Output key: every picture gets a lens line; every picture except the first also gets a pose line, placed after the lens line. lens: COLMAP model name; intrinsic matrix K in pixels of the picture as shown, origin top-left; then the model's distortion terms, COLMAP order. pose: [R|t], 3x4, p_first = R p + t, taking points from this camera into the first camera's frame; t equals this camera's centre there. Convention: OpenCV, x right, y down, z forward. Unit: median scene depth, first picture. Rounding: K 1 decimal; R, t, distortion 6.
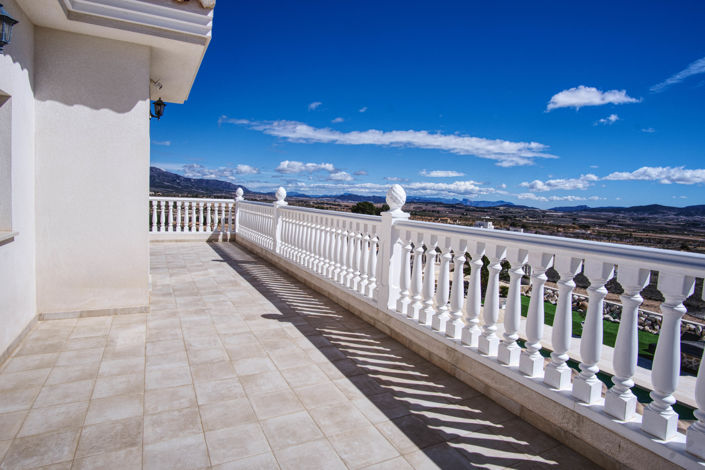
lens RADIAL K [[377.8, 0, 356.3], [0, 377.8, 229.5], [0, 0, 1]] dist [-0.022589, 0.000630]
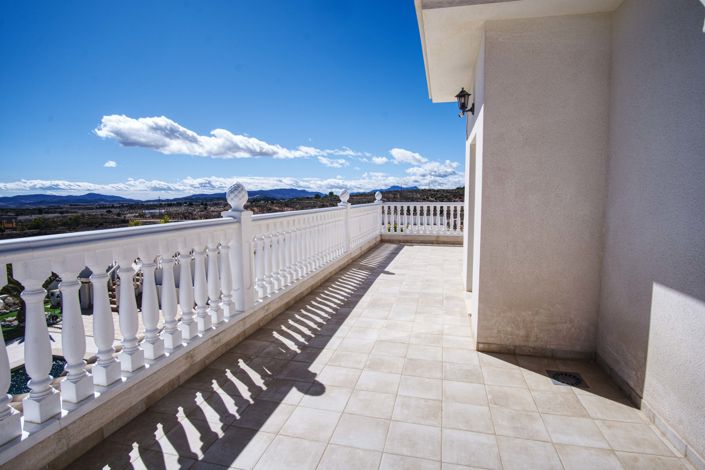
lens RADIAL K [[377.8, 0, 356.3], [0, 377.8, 229.5], [0, 0, 1]] dist [-0.022589, 0.000630]
pose [[-0.753644, -0.058409, 0.654682, -0.990445], [0.087385, 0.978298, 0.187875, -0.217034], [-0.651448, 0.198800, -0.732185, 1.914581]]
